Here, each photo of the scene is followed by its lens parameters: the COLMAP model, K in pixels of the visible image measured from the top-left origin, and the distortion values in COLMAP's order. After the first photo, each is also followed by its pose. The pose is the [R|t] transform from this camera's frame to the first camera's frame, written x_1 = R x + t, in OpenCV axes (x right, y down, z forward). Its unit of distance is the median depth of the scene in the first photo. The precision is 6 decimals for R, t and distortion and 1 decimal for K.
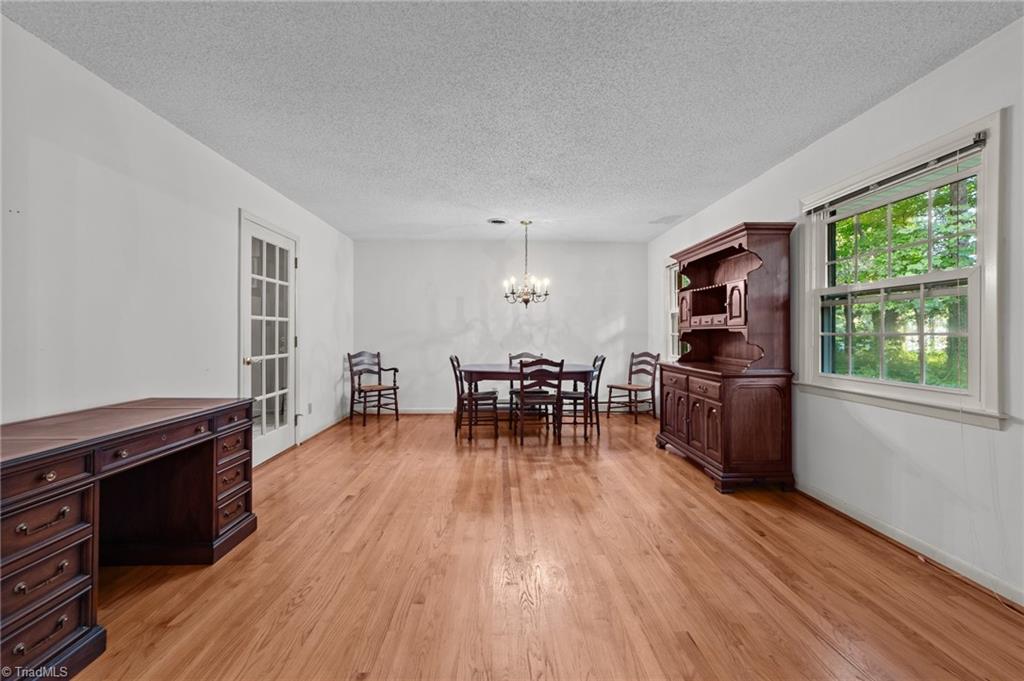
lens RADIAL K [[396.6, 0, 509.5], [0, 396.6, 332.5], [0, 0, 1]] dist [-0.004987, 0.003708]
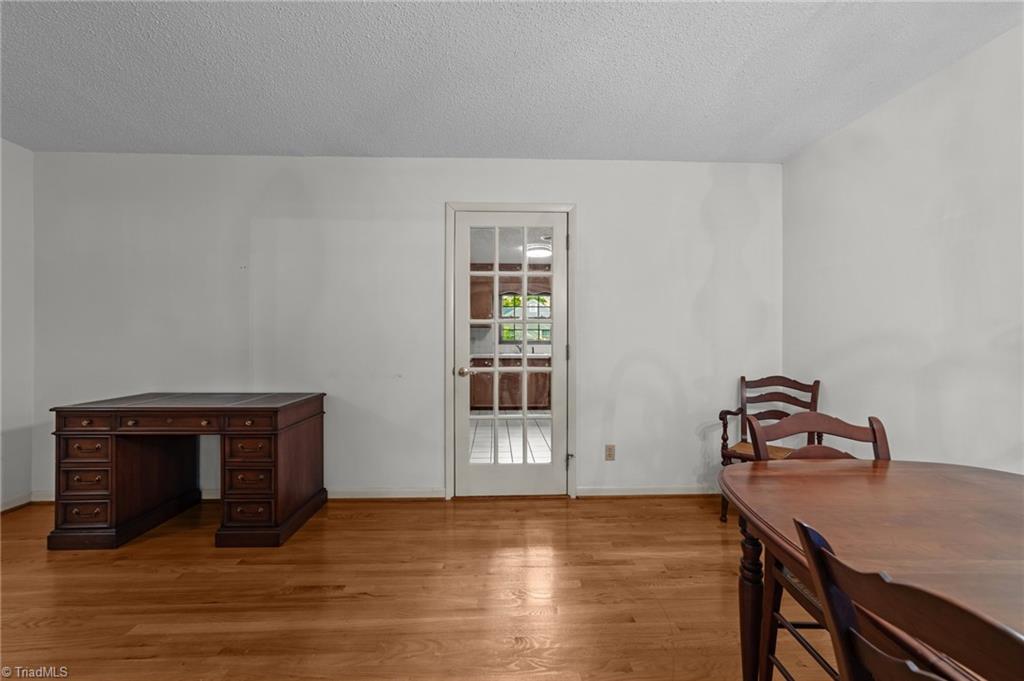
lens RADIAL K [[396.6, 0, 503.5], [0, 396.6, 339.6], [0, 0, 1]] dist [-0.004987, 0.003708]
pose [[-0.003733, -0.000007, -0.999993, 0.180215], [0.002499, 0.999997, -0.000016, 0.001746], [0.999990, -0.002499, -0.003733, 0.909918]]
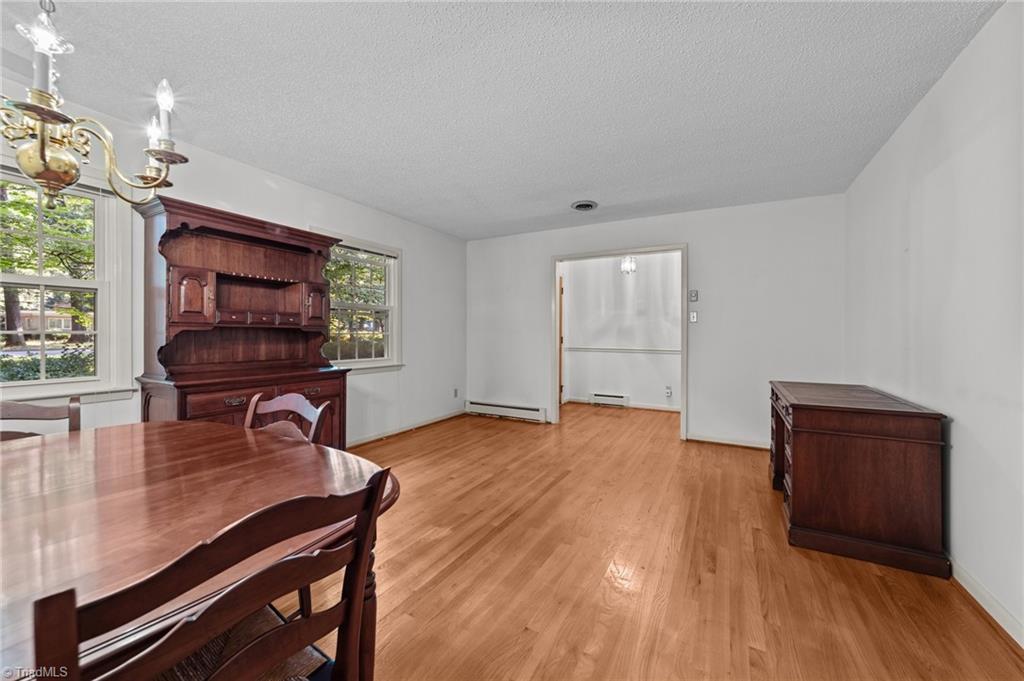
lens RADIAL K [[396.6, 0, 515.2], [0, 396.6, 335.0], [0, 0, 1]] dist [-0.004987, 0.003708]
pose [[-0.865638, -0.005243, 0.500643, -0.322497], [-0.006436, 0.999979, -0.000656, 0.004245], [-0.500629, -0.003790, -0.865654, 1.261846]]
